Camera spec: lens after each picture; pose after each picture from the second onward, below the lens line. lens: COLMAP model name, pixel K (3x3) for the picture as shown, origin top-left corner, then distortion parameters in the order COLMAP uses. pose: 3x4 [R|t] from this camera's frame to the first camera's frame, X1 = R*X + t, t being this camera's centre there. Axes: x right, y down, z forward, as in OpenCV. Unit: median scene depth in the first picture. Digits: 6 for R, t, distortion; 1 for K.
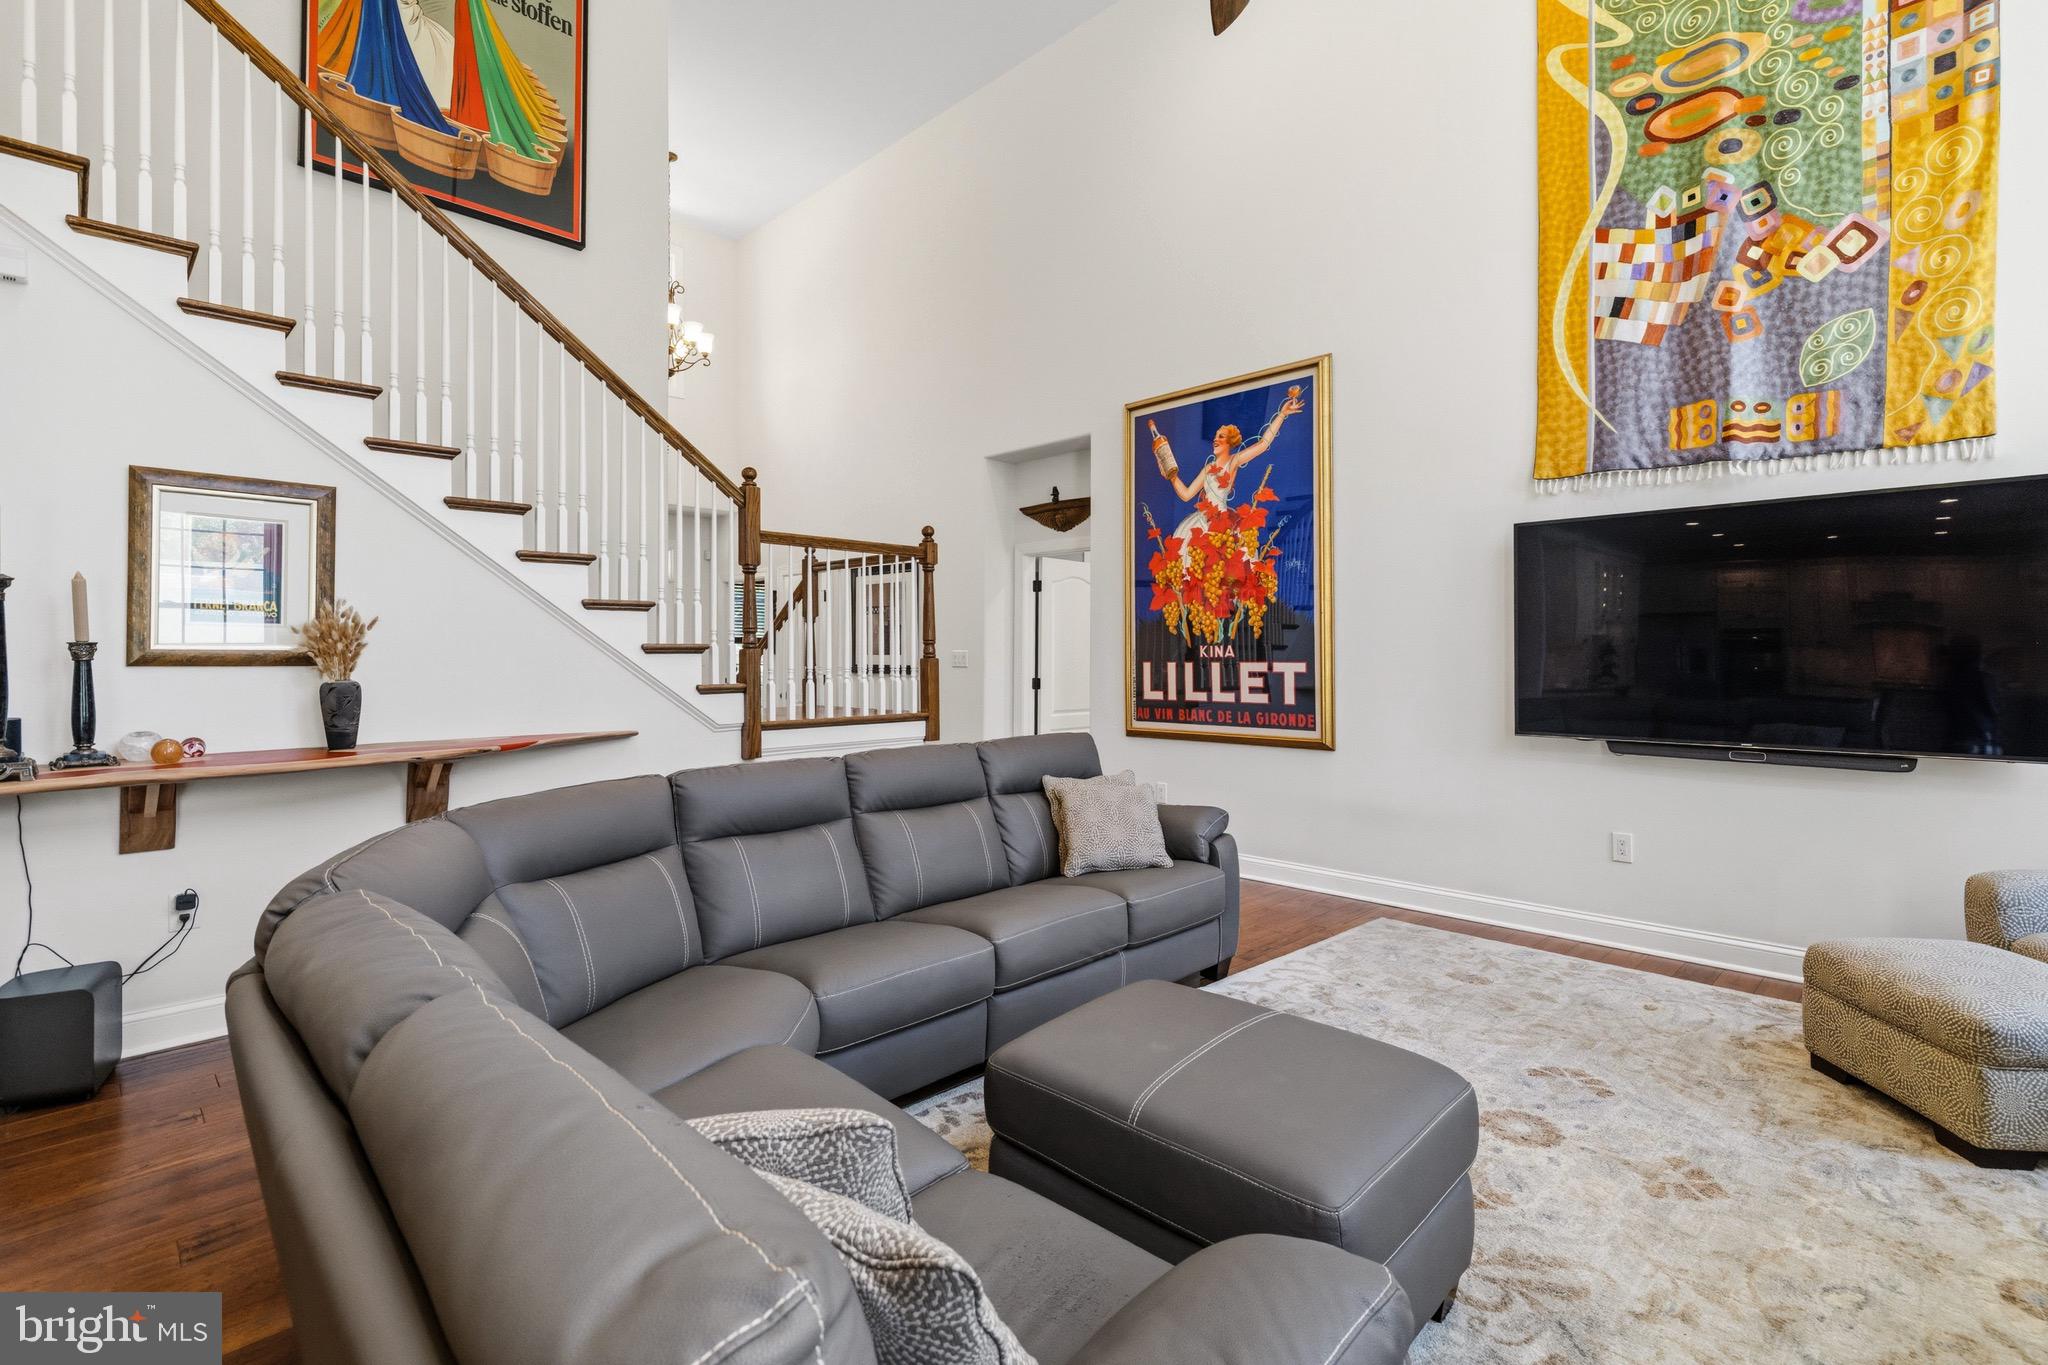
lens RADIAL K [[931.5, 0, 1017.0], [0, 931.5, 646.0], [0, 0, 1]] dist [-0.001748, -0.000225]
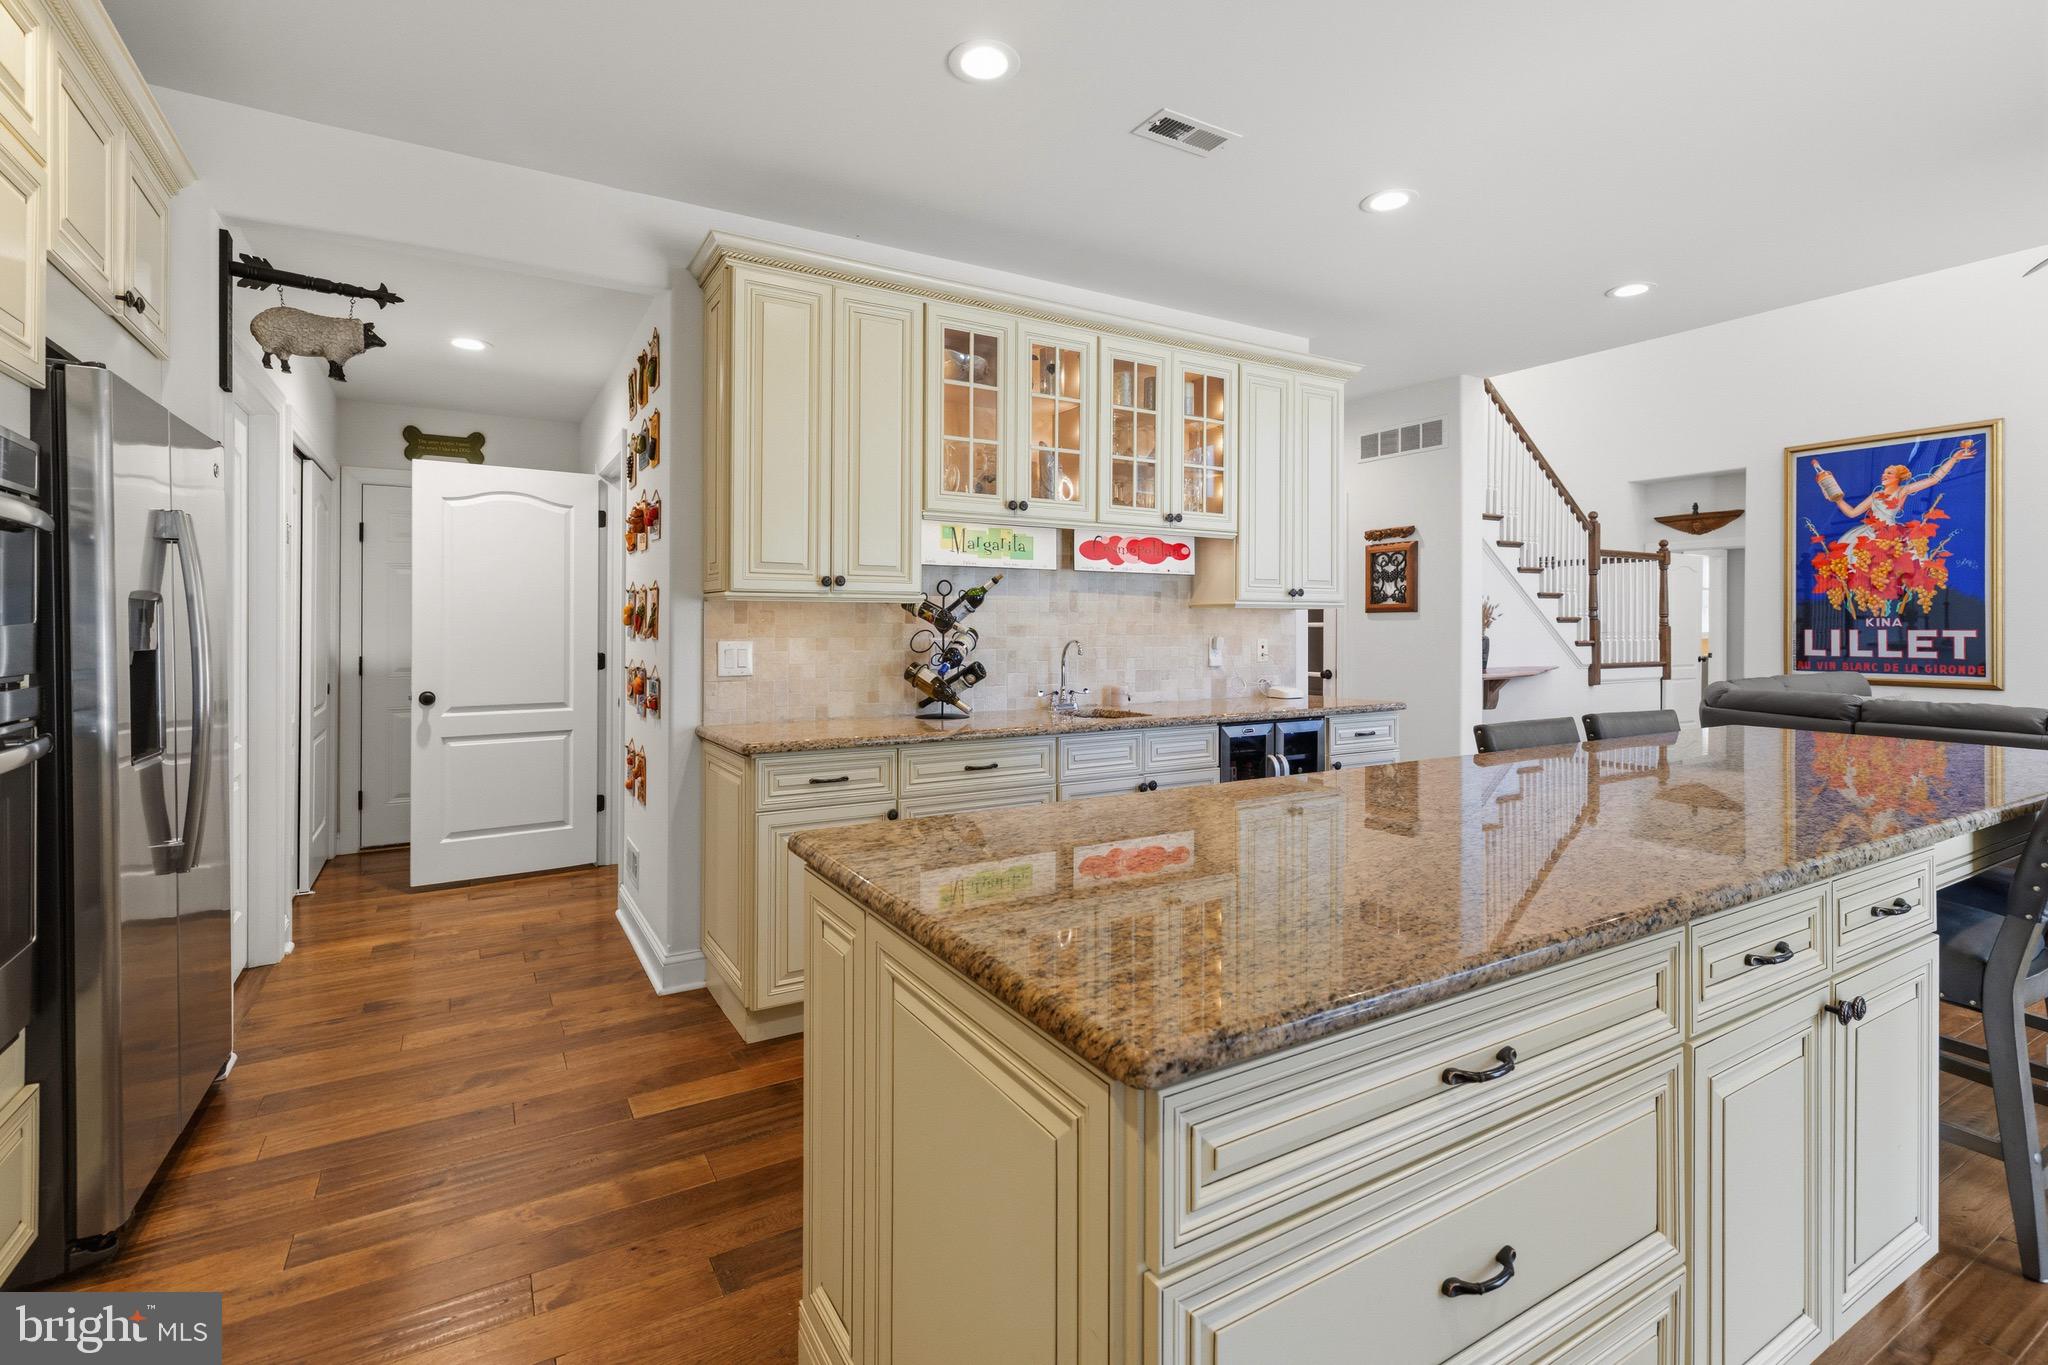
lens RADIAL K [[951.7, 0, 1006.5], [0, 951.7, 626.3], [0, 0, 1]] dist [0.002660, 0.000964]
pose [[0.969035, 0.005248, -0.246866, -0.736120], [-0.002391, 0.999927, 0.011871, -0.002359], [0.246910, -0.010913, 0.968977, -0.766958]]
